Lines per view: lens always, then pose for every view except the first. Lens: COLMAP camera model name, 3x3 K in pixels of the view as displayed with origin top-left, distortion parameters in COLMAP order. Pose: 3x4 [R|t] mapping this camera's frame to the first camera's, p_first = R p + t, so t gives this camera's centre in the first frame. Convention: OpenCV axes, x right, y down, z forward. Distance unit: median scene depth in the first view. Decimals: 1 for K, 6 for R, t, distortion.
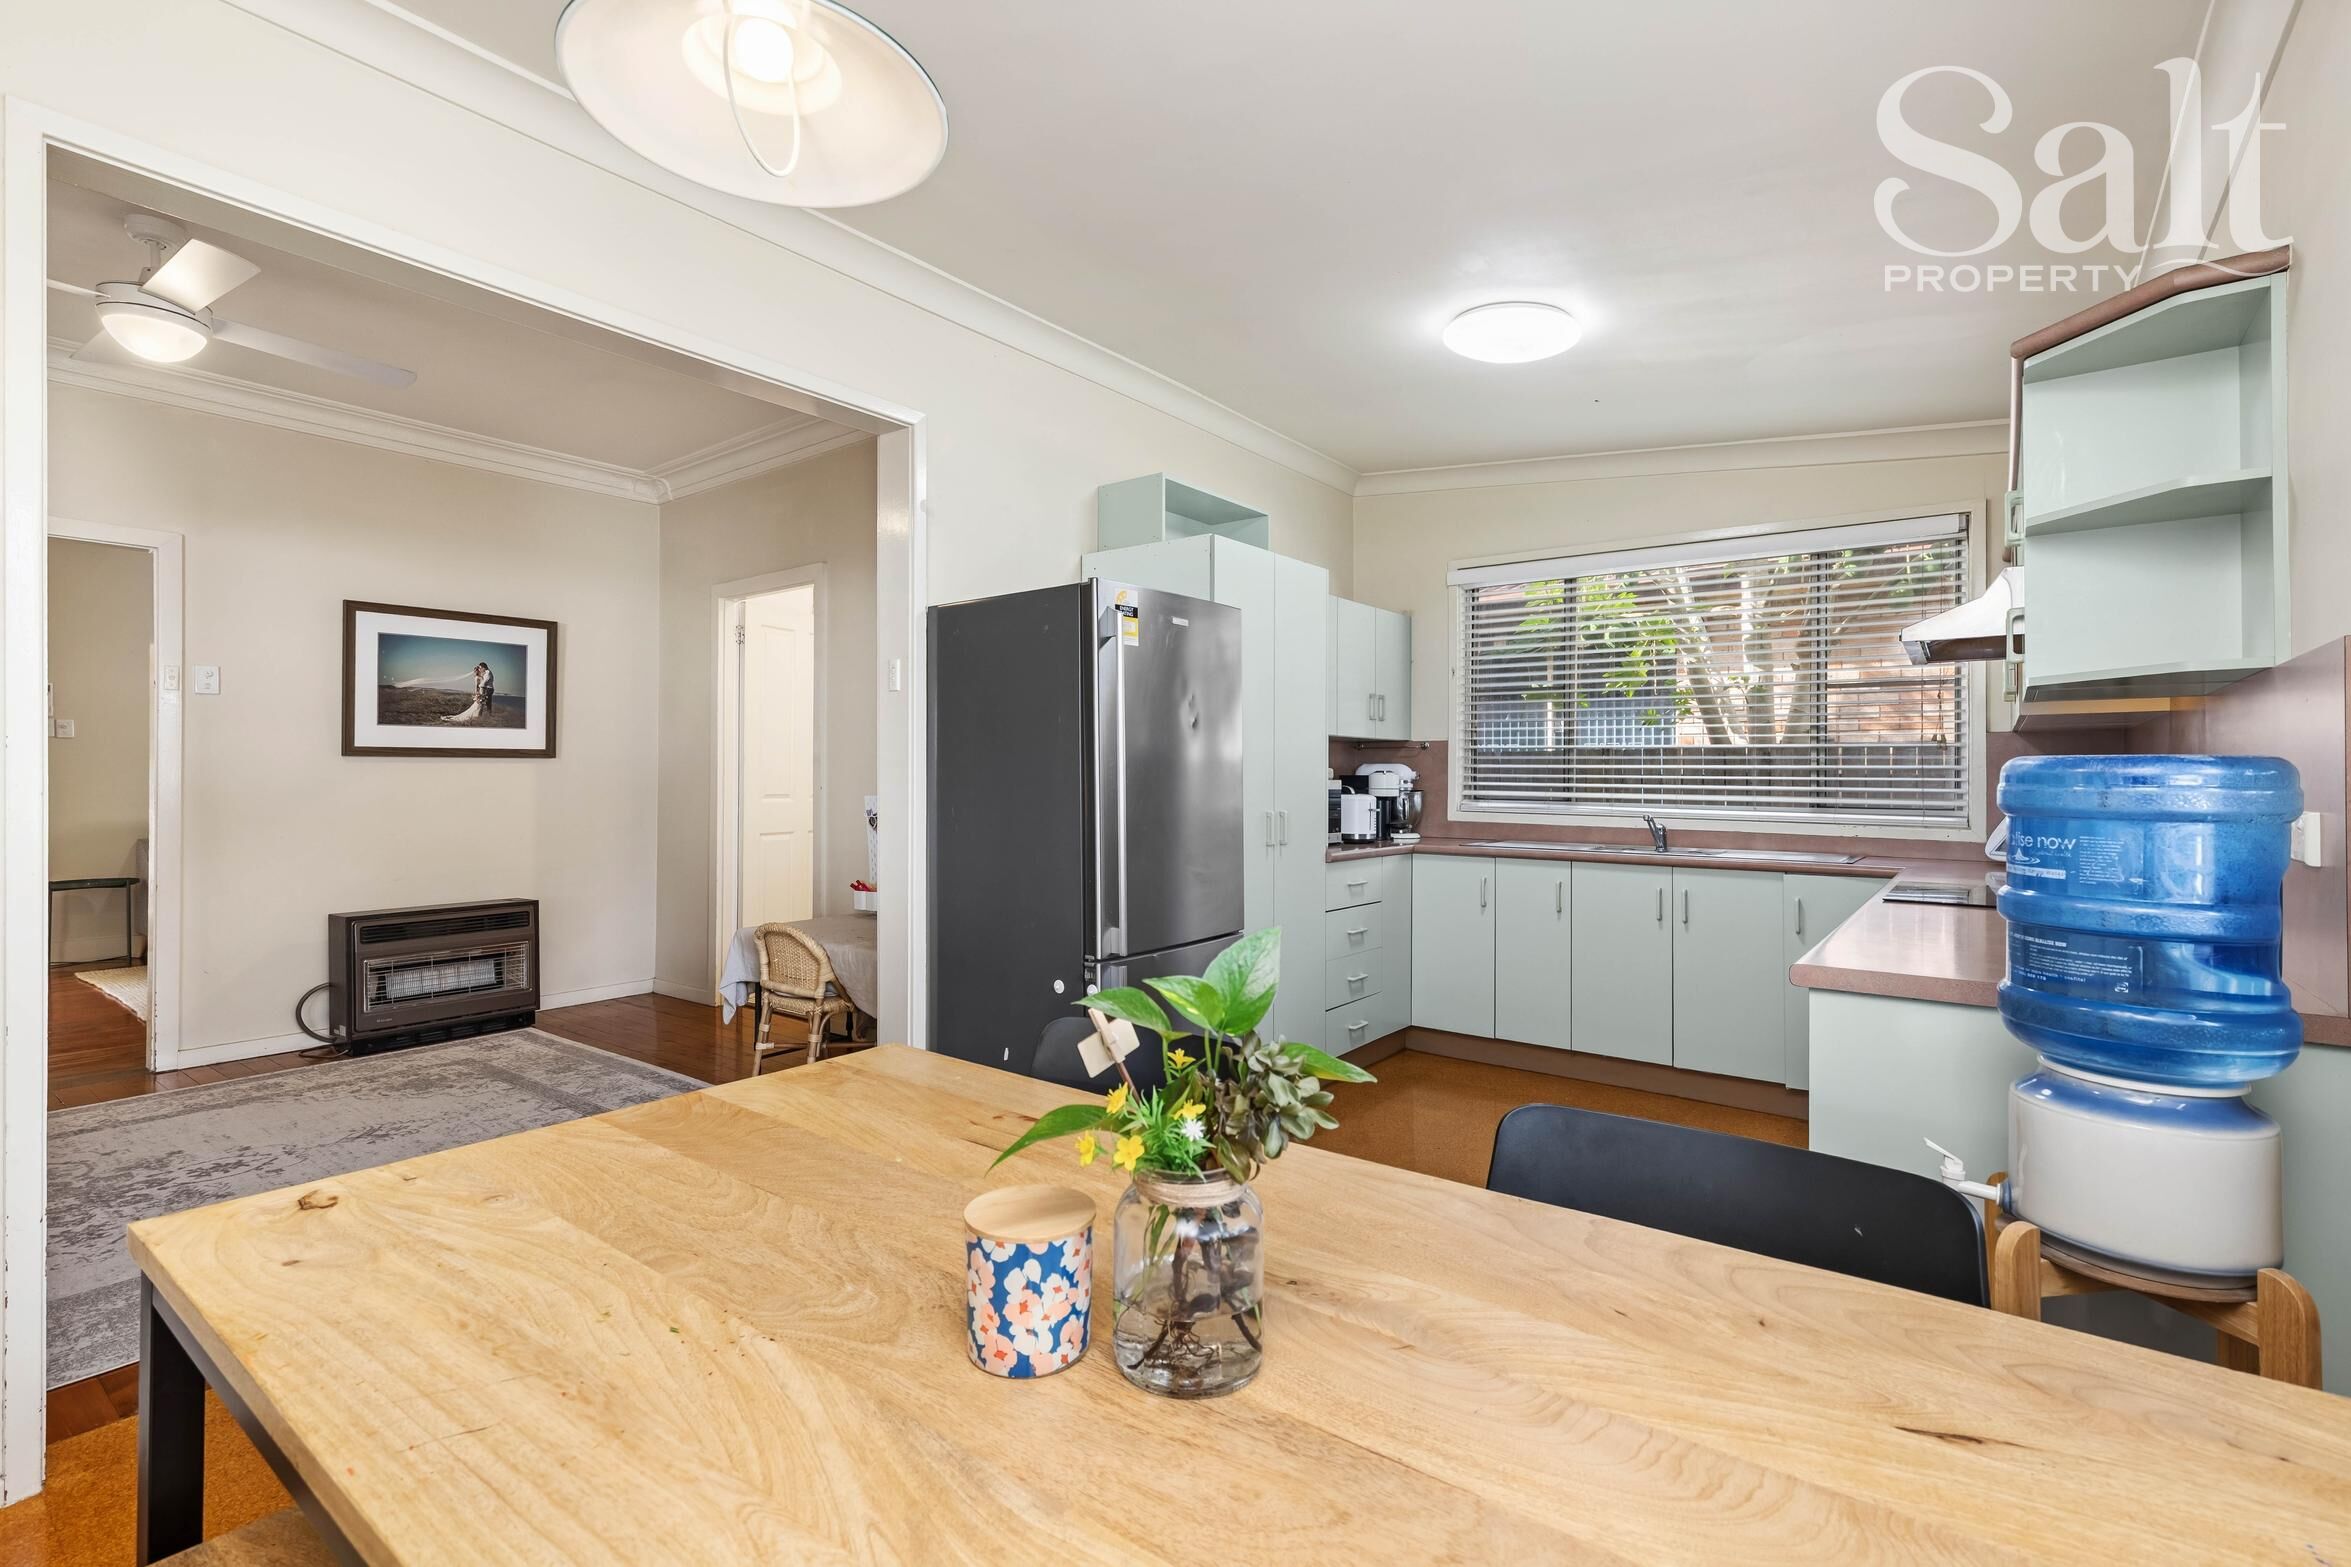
lens RADIAL K [[1077.0, 0, 1182.9], [0, 1077.0, 777.2], [0, 0, 1]] dist [0.001556, 0.000737]
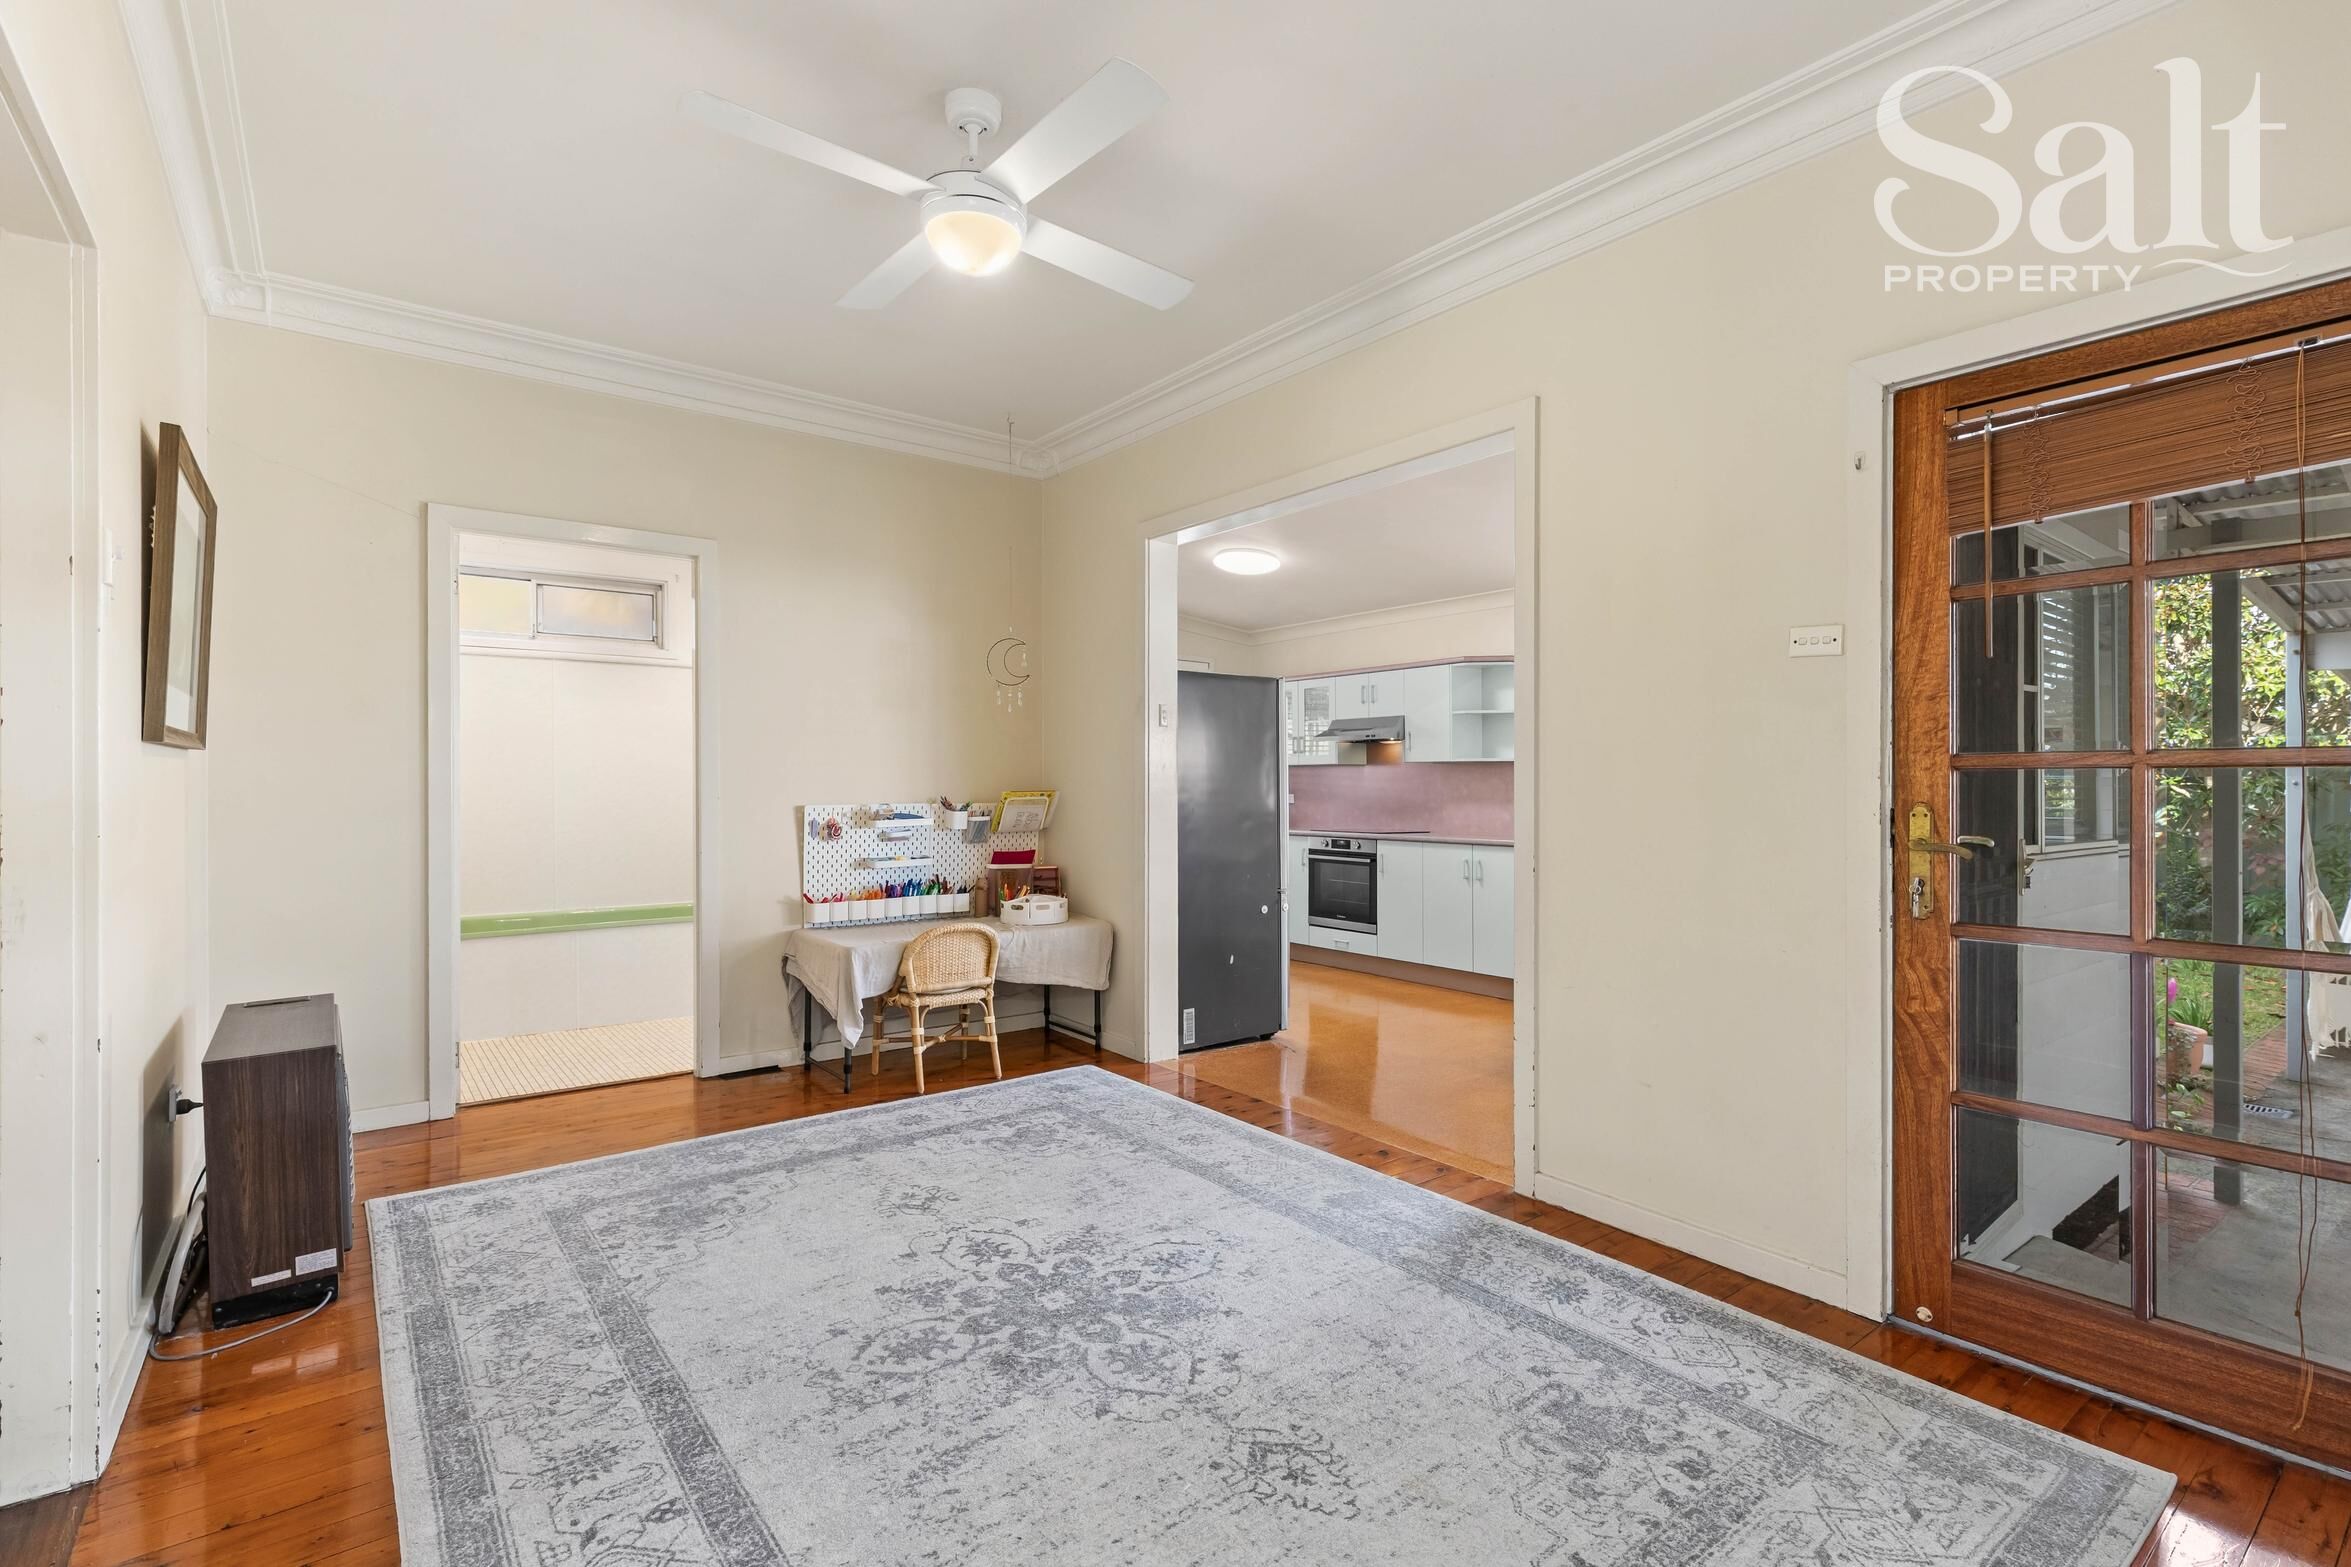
lens RADIAL K [[1077.0, 0, 1180.1], [0, 1077.0, 784.0], [0, 0, 1]] dist [0.001556, 0.000737]
pose [[0.260473, 0.001677, 0.965480, -0.583288], [0.003097, 0.999992, -0.002573, 0.001719], [-0.965476, 0.003660, 0.260465, 0.224148]]
